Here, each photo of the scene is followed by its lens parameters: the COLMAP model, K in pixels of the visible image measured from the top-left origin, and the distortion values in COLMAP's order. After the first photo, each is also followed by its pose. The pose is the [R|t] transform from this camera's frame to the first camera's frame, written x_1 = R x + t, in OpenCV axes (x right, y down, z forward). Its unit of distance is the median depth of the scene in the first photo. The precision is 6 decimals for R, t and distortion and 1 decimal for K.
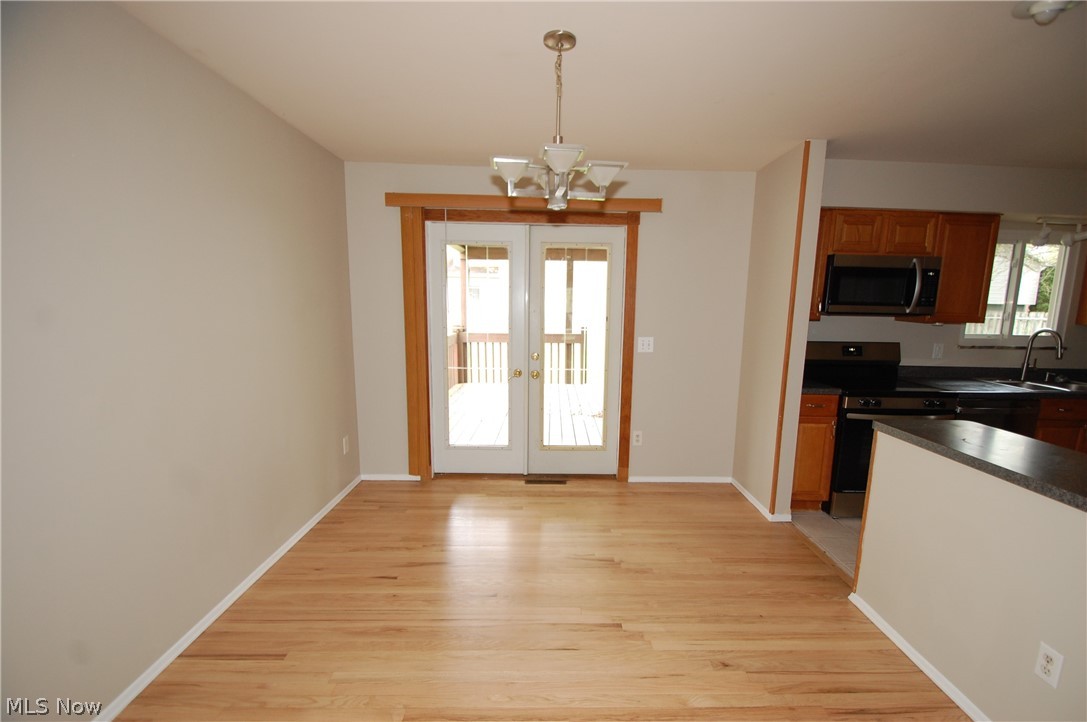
lens RADIAL K [[474.2, 0, 552.0], [0, 474.2, 383.6], [0, 0, 1]] dist [-0.003616, -0.007245]
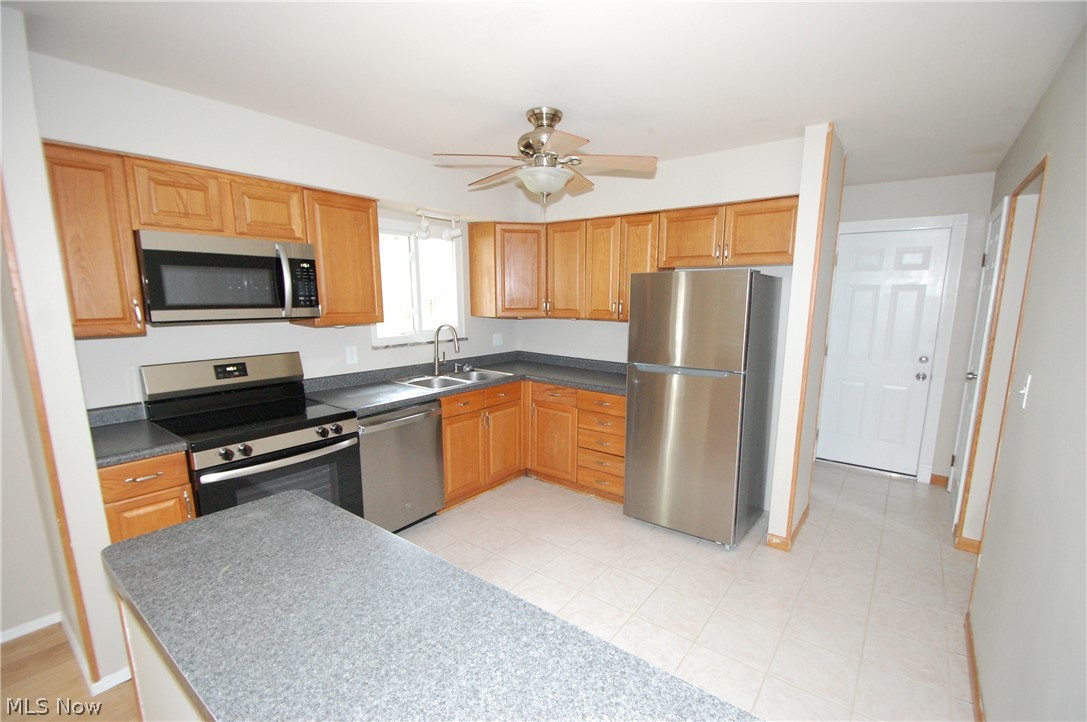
lens RADIAL K [[474.2, 0, 558.4], [0, 474.2, 379.6], [0, 0, 1]] dist [-0.003616, -0.007245]
pose [[0.607299, -0.153148, 0.779572, 0.410418], [0.134719, 0.986885, 0.088927, -0.057244], [-0.782968, 0.051018, 0.619967, 0.187296]]
